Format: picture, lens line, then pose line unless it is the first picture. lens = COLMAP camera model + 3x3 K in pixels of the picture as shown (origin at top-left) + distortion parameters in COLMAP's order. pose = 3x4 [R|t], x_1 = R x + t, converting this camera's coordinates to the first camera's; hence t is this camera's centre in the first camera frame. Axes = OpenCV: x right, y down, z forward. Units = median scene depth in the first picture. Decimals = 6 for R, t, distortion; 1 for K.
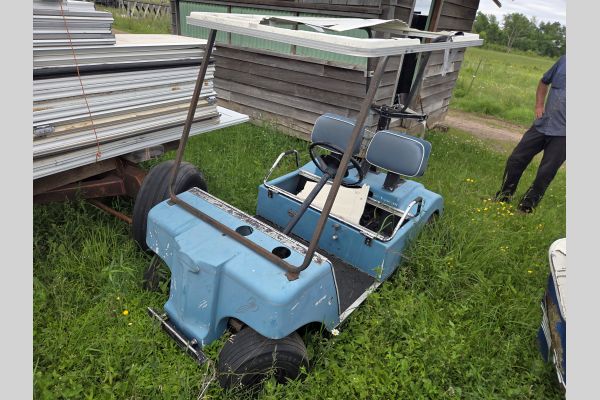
lens RADIAL K [[403.2, 0, 300.0], [0, 403.2, 200.0], [0, 0, 1]] dist [0.052784, 0.000325]
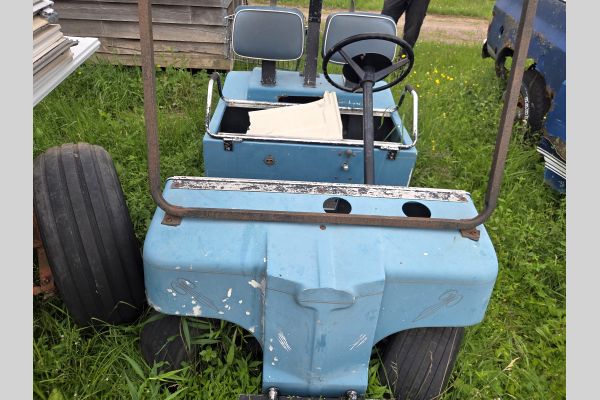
lens RADIAL K [[389.0, 0, 300.0], [0, 389.0, 200.0], [0, 0, 1]] dist [0.004858, -0.000398]
pose [[0.748120, -0.420983, 0.512923, -0.413135], [0.295165, 0.903423, 0.310974, -0.115889], [-0.594301, -0.081249, 0.800128, 0.478976]]
